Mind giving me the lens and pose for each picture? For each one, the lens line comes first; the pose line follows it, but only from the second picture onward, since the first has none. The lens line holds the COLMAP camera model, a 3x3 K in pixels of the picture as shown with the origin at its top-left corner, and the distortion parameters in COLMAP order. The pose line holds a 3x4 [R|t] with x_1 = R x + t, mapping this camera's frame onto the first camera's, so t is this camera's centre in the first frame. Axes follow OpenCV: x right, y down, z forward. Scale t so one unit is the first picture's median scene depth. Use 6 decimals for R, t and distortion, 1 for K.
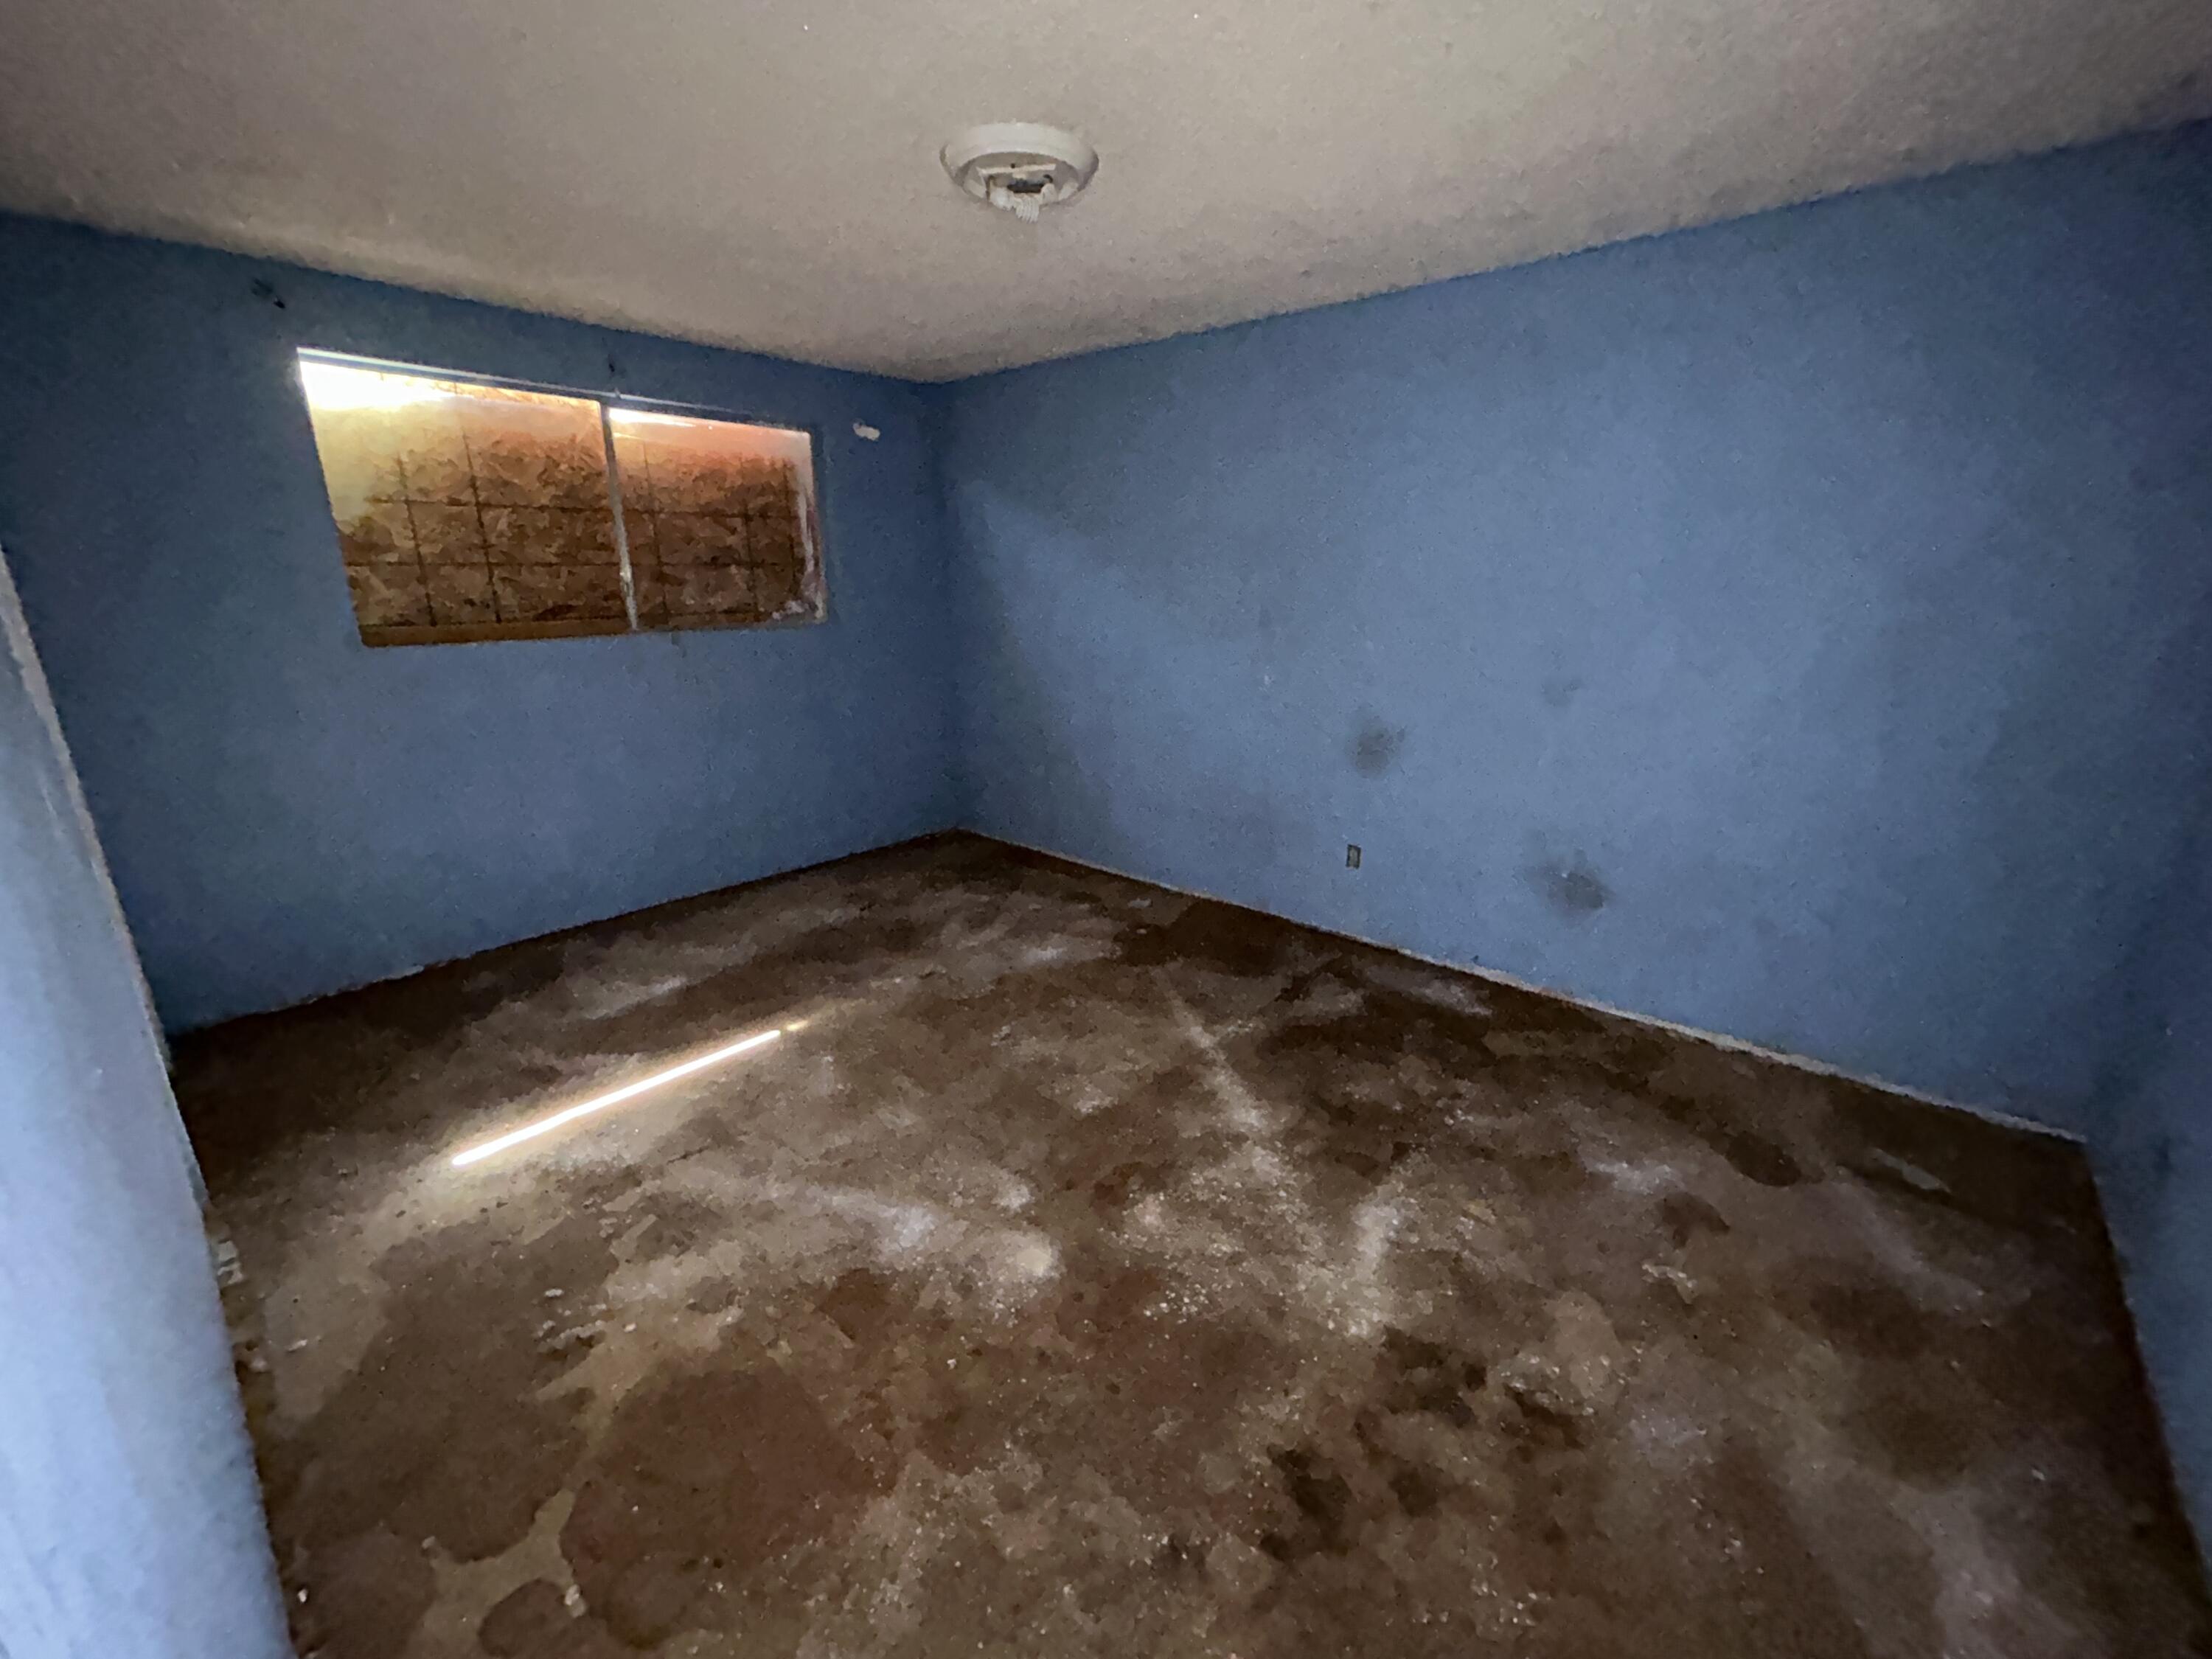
lens RADIAL K [[890.7, 0, 1106.0], [0, 890.7, 829.5], [0, 0, 1]] dist [-0.001844, 0.000503]
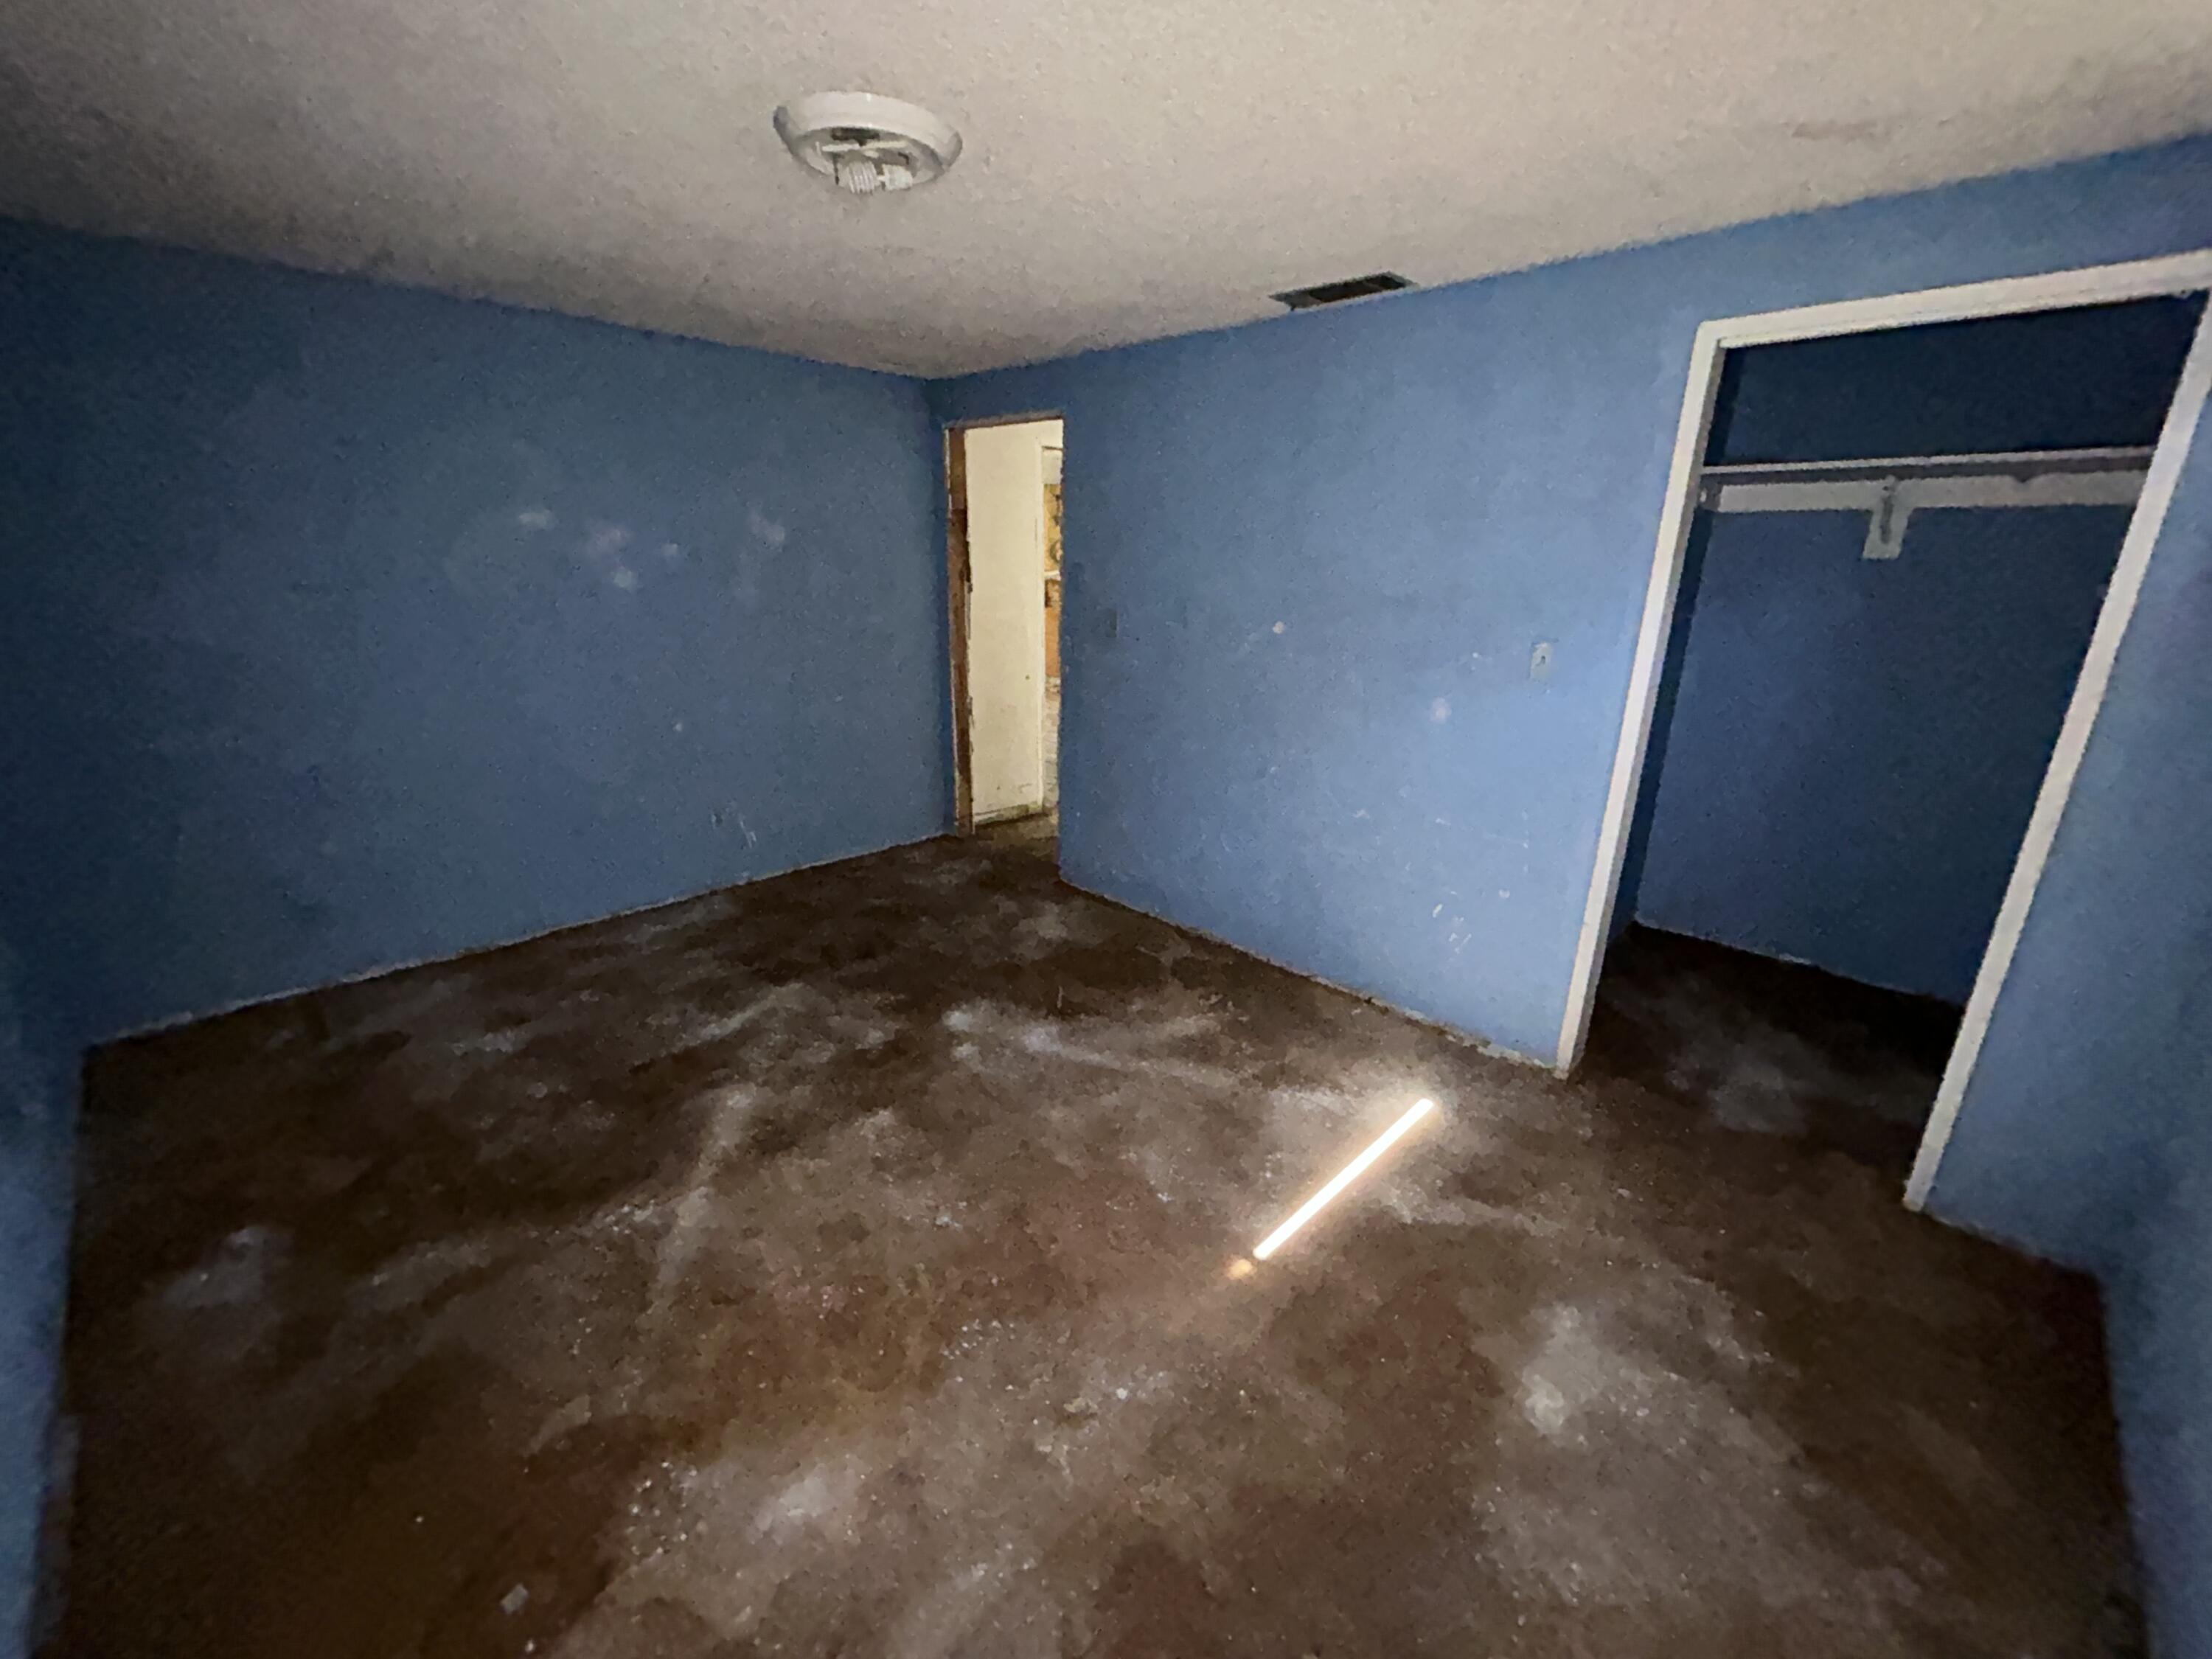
lens RADIAL K [[890.7, 0, 1106.0], [0, 890.7, 829.5], [0, 0, 1]] dist [-0.001844, 0.000503]
pose [[-0.998574, -0.031580, 0.043051, -0.334573], [-0.002874, 0.836950, 0.547272, -0.565341], [-0.053314, 0.546367, -0.835847, 1.783369]]
